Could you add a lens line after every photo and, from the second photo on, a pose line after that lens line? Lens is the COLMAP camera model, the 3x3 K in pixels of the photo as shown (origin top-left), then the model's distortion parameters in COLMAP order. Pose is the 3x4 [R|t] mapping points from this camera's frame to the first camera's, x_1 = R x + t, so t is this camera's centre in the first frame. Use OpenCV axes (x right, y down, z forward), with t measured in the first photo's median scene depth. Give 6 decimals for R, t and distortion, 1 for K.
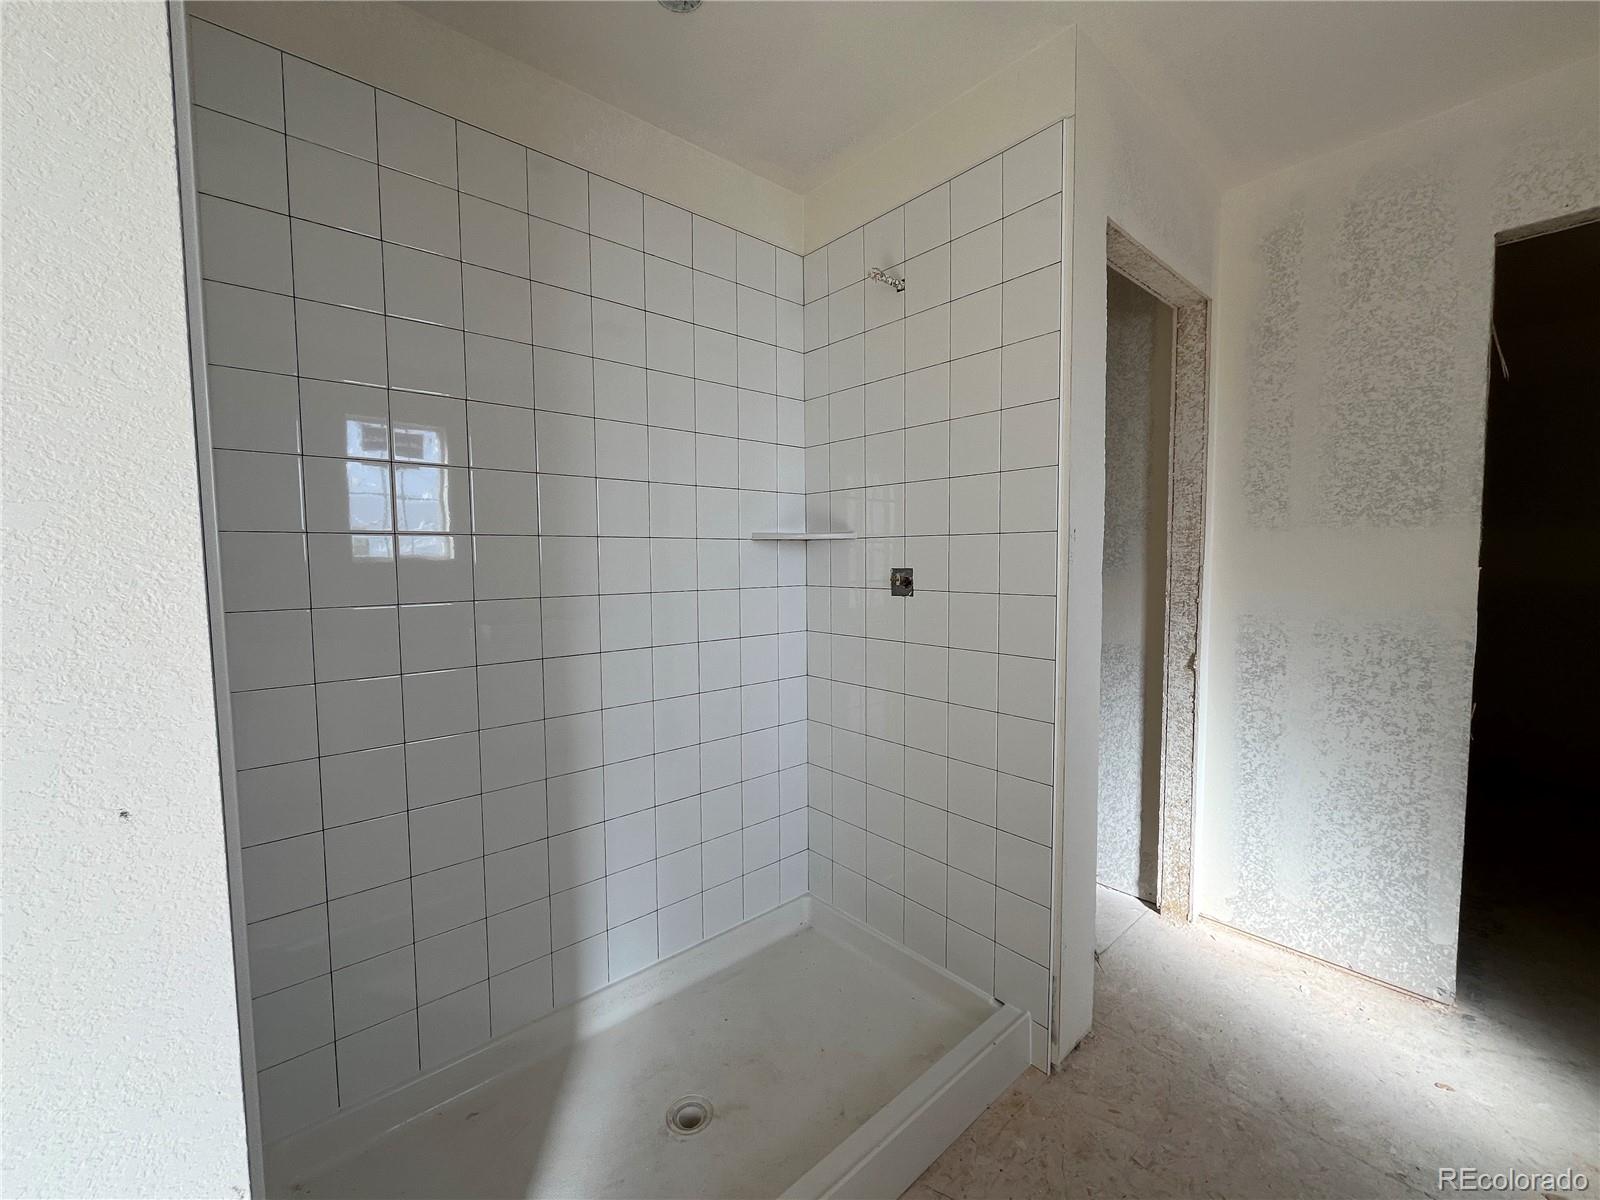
lens RADIAL K [[651.5, 0, 797.9], [0, 651.5, 599.8], [0, 0, 1]] dist [-0.001587, 0.000455]
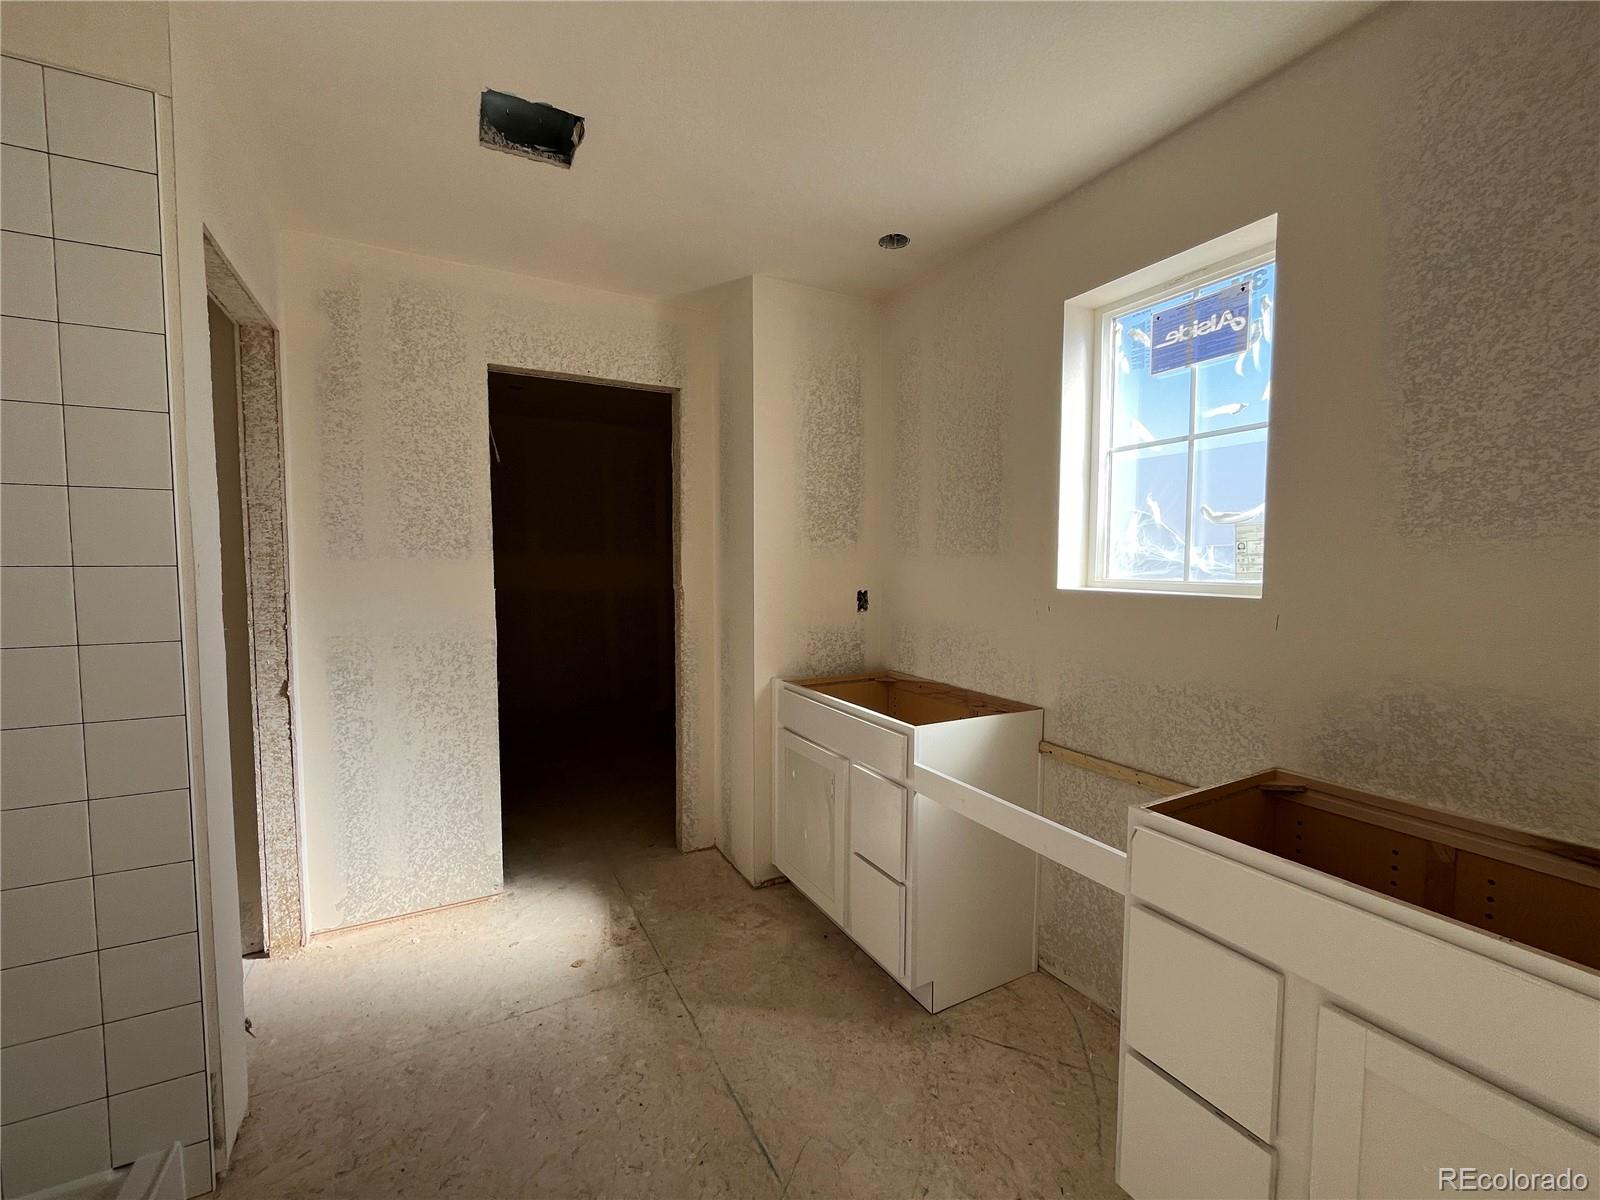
lens RADIAL K [[651.5, 0, 796.4], [0, 651.5, 601.1], [0, 0, 1]] dist [-0.001587, 0.000455]
pose [[0.224145, -0.051769, 0.973180, -0.191535], [0.061094, 0.997370, 0.038984, -0.031367], [-0.972639, 0.050717, 0.226718, 0.006300]]
